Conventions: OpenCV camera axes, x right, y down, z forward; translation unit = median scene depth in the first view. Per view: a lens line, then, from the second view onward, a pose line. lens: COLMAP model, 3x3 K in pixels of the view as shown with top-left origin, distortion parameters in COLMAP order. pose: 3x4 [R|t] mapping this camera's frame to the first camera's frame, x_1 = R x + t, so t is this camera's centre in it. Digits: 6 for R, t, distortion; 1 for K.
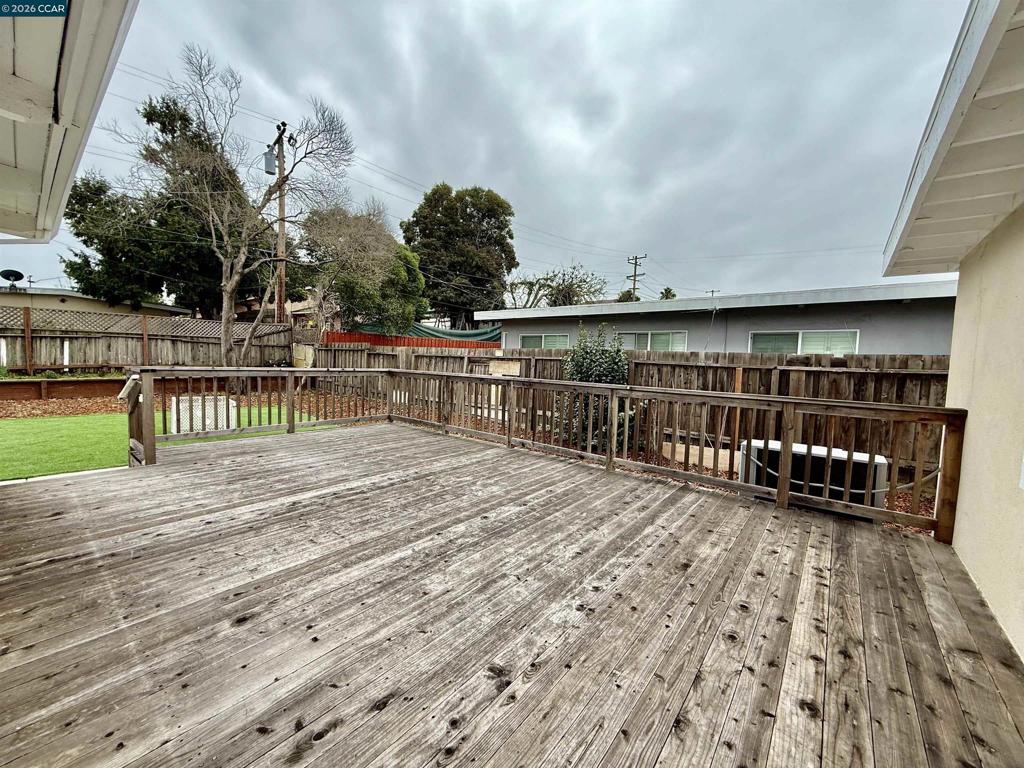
lens RADIAL K [[407.2, 0, 516.3], [0, 407.2, 382.3], [0, 0, 1]] dist [-0.003863, 0.000148]
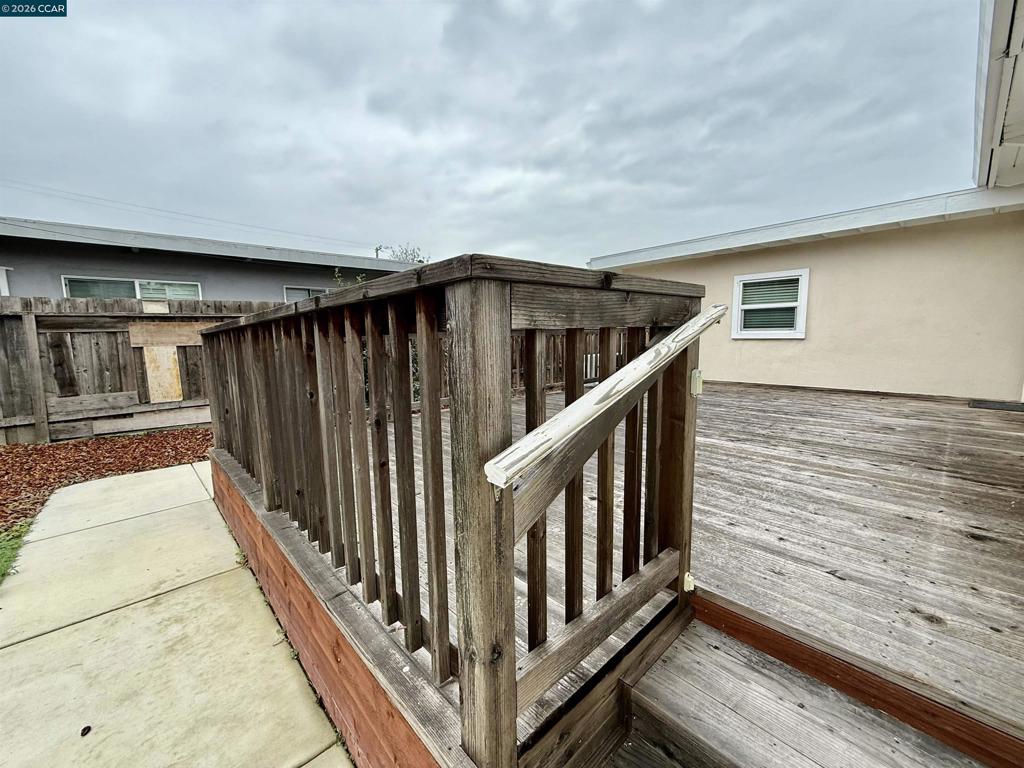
lens RADIAL K [[407.2, 0, 510.8], [0, 407.2, 382.7], [0, 0, 1]] dist [-0.003863, 0.000148]
pose [[0.153432, -0.145827, 0.977340, -1.532188], [0.086503, 0.987236, 0.133723, -0.011800], [-0.984366, 0.064026, 0.164089, 1.340692]]
